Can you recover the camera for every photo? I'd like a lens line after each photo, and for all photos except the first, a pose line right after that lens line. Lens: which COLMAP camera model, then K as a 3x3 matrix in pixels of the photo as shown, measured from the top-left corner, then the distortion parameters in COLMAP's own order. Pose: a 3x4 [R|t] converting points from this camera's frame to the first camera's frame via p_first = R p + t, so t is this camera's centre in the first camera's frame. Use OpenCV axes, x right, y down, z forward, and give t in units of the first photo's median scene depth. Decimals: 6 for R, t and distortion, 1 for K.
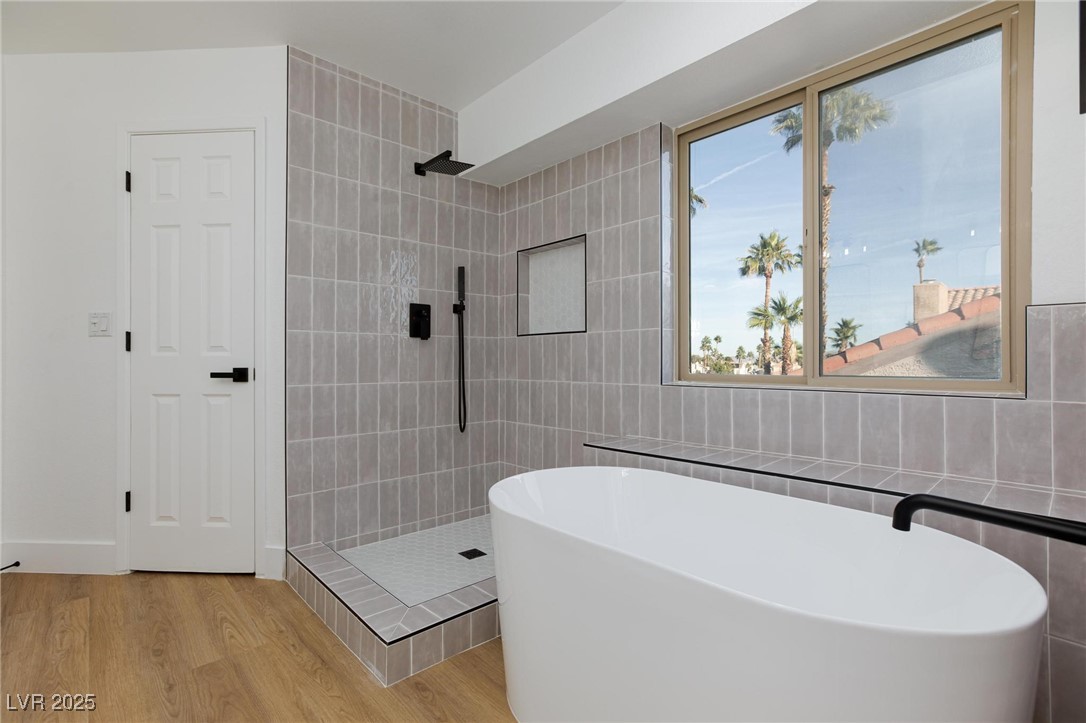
lens RADIAL K [[504.3, 0, 535.2], [0, 504.3, 359.5], [0, 0, 1]] dist [-0.019518, 0.002420]
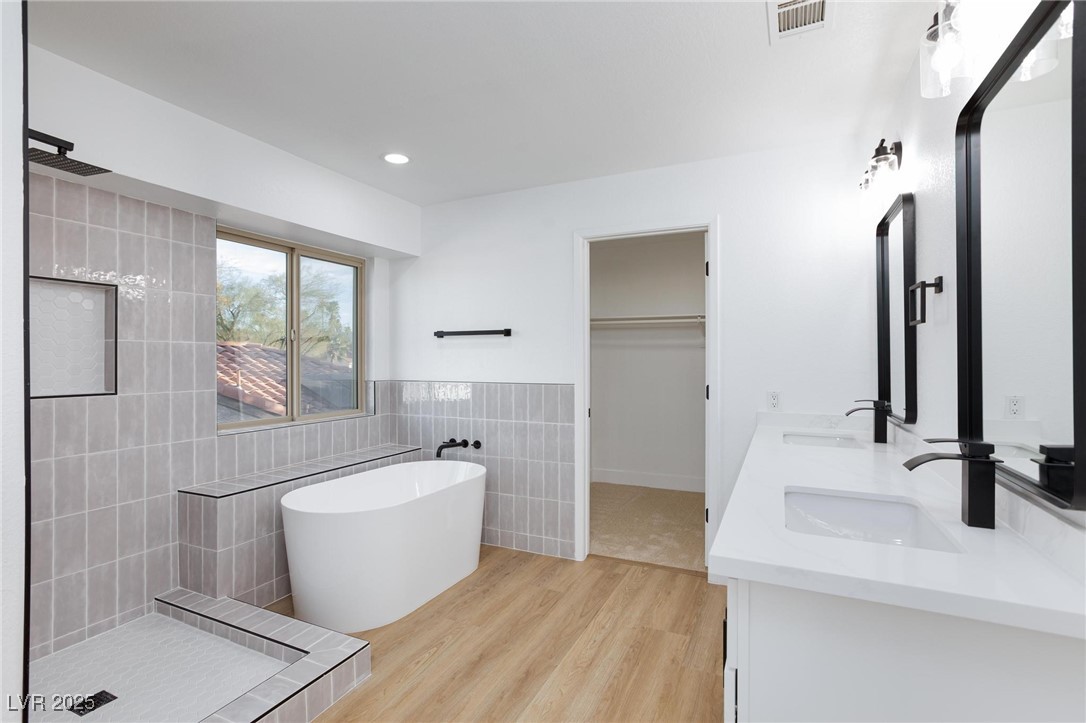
lens RADIAL K [[504.3, 0, 548.7], [0, 504.3, 353.1], [0, 0, 1]] dist [-0.019518, 0.002420]
pose [[-0.399353, 0.017871, 0.916623, -1.105493], [-0.001057, 0.999800, -0.019953, -0.119290], [-0.916797, -0.008938, -0.399255, 0.698668]]
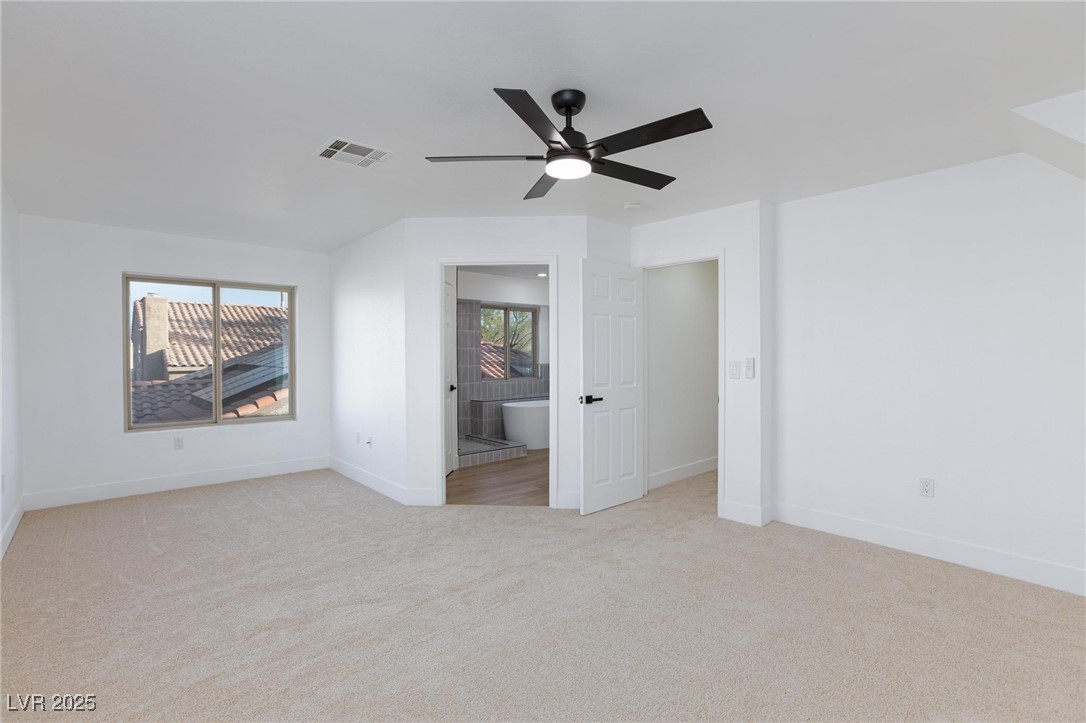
lens RADIAL K [[504.3, 0, 542.3], [0, 504.3, 361.7], [0, 0, 1]] dist [-0.019518, 0.002420]
pose [[0.006730, -0.011824, 0.999907, -2.892253], [-0.005210, 0.999916, 0.011859, -0.122608], [-0.999964, -0.005289, 0.006667, 0.534944]]
